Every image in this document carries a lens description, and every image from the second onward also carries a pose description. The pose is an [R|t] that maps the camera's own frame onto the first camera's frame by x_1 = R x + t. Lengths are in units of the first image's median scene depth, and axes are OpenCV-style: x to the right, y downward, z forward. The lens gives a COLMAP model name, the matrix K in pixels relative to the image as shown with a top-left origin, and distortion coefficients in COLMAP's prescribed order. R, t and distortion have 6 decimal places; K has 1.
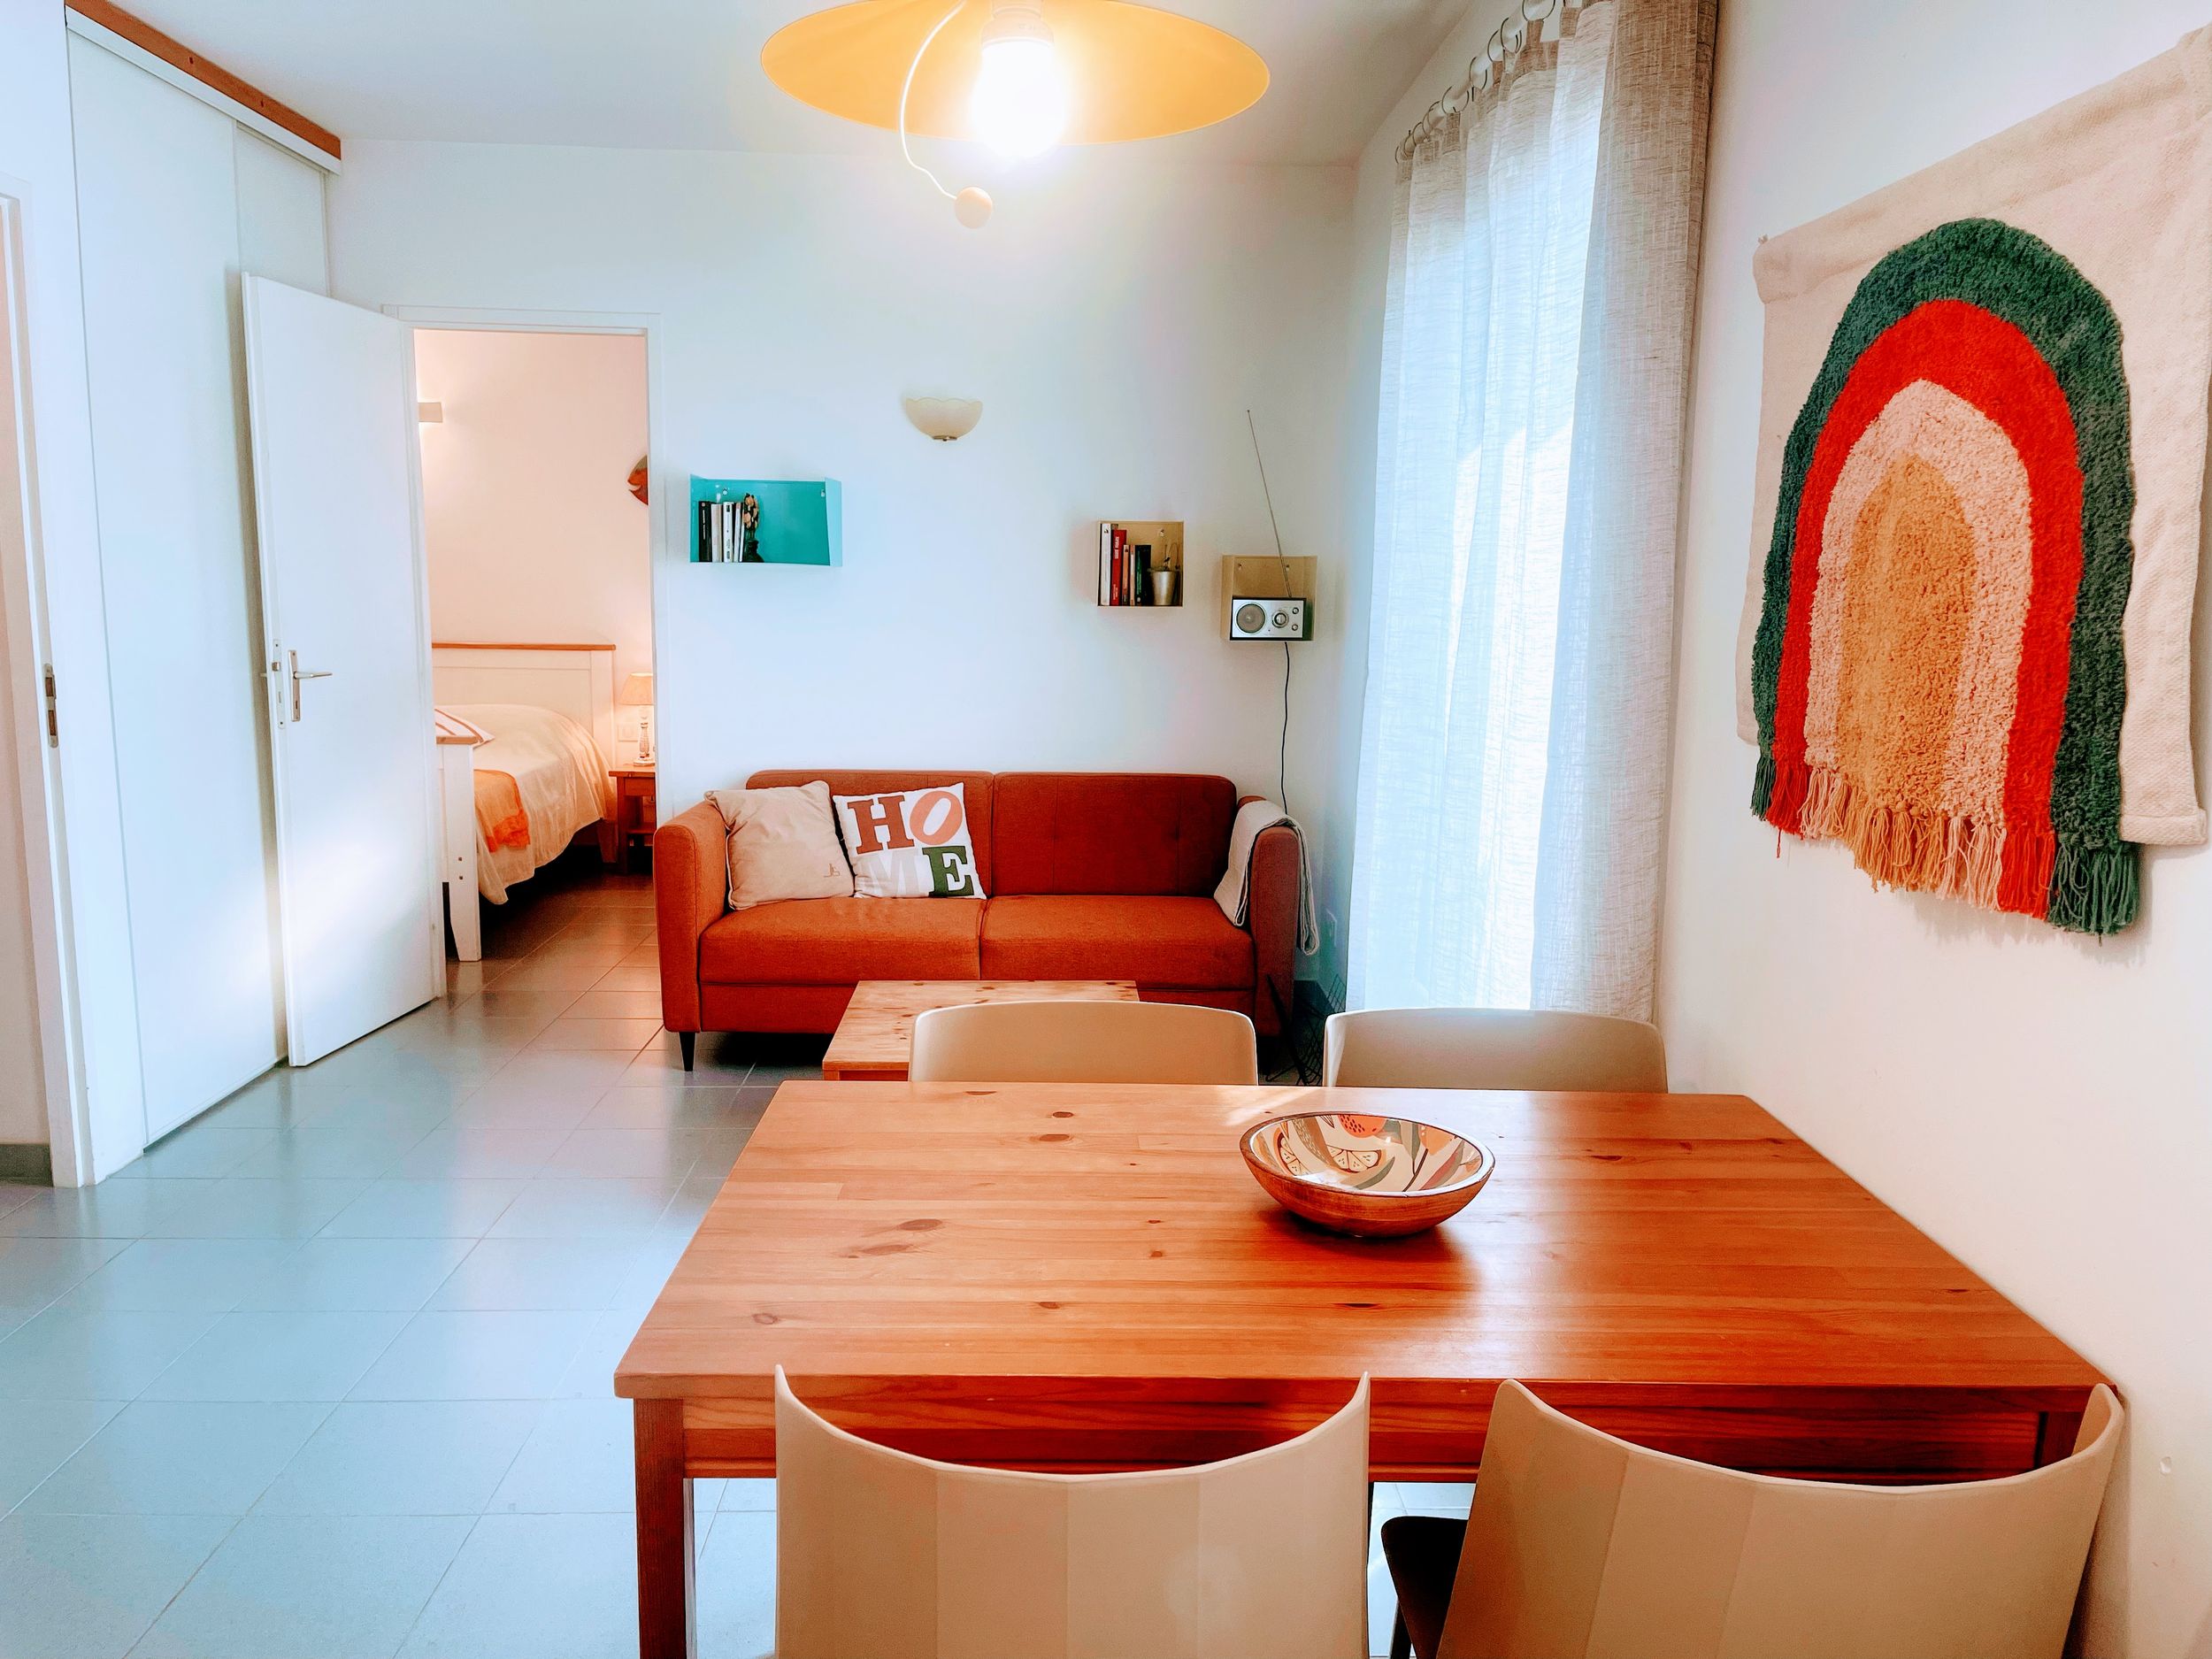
lens RADIAL K [[1627.8, 0, 1106.0], [0, 1627.8, 829.5], [0, 0, 1]] dist [0.009655, 0.000306]
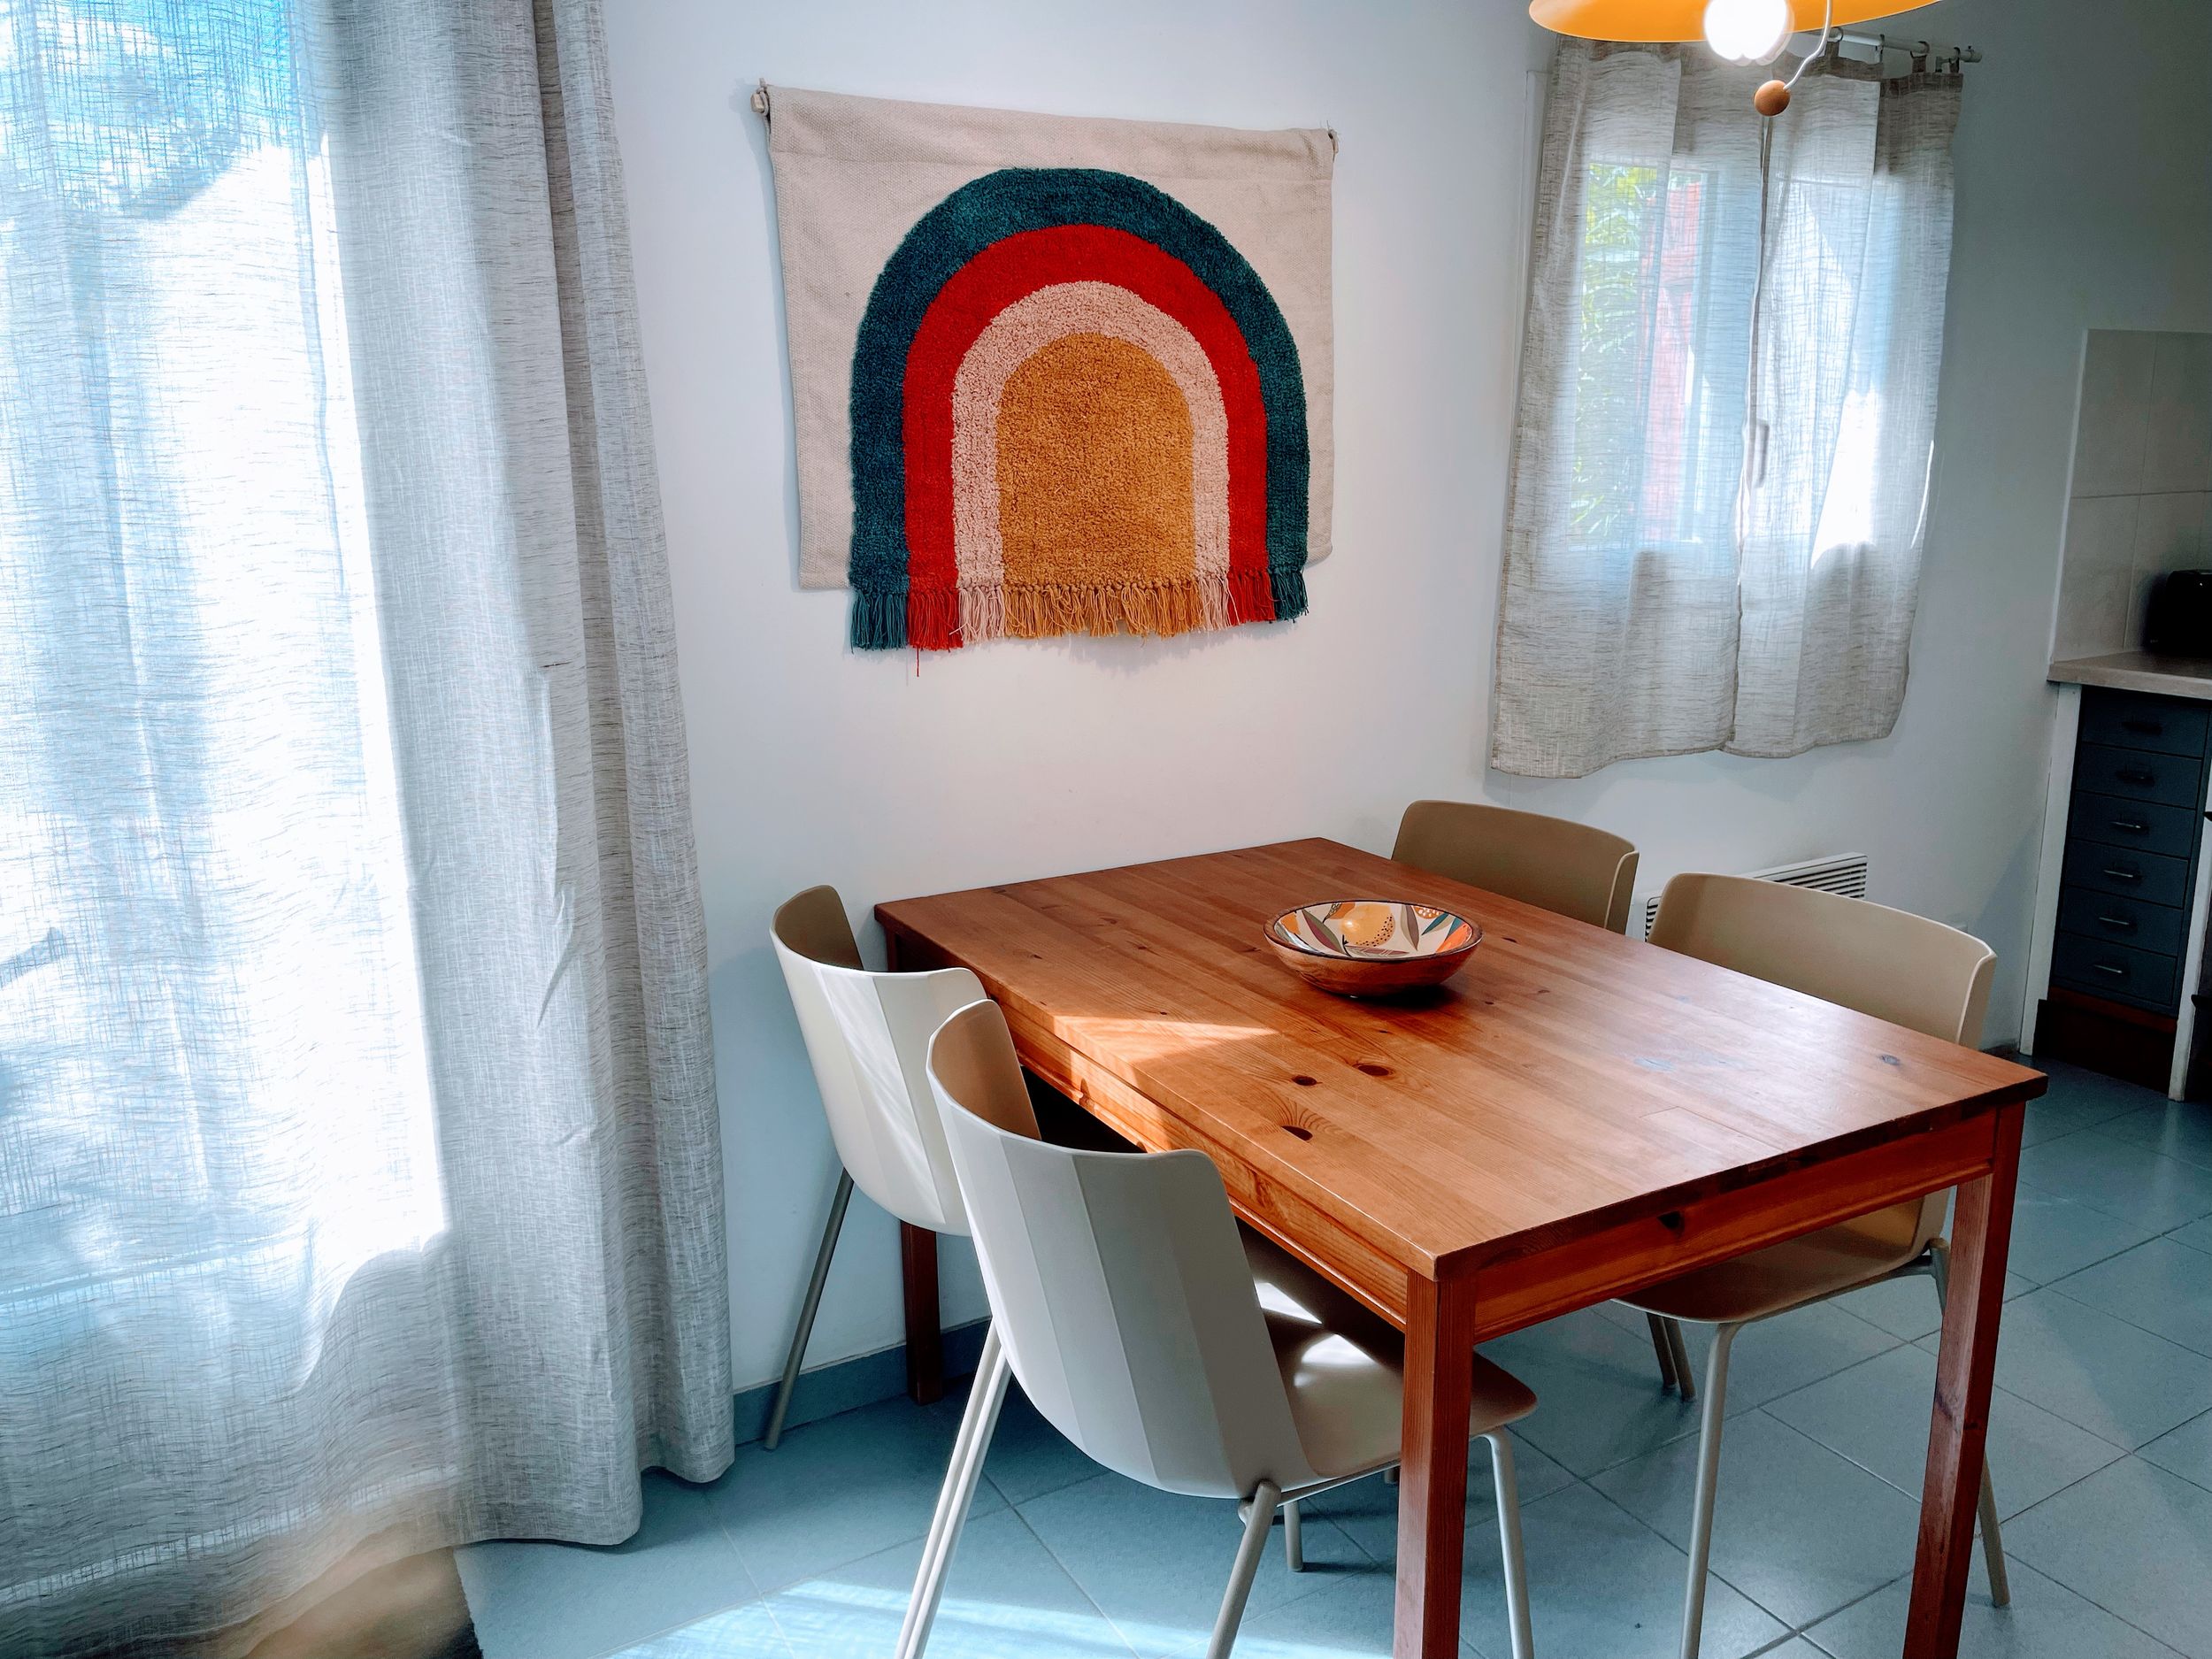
lens RADIAL K [[1627.8, 0, 1106.0], [0, 1627.8, 829.5], [0, 0, 1]] dist [0.009655, 0.000306]
pose [[-0.432125, -0.221015, 0.874311, -0.417641], [0.153935, 0.937197, 0.312994, -0.136647], [-0.888579, 0.269840, -0.370964, 0.830007]]
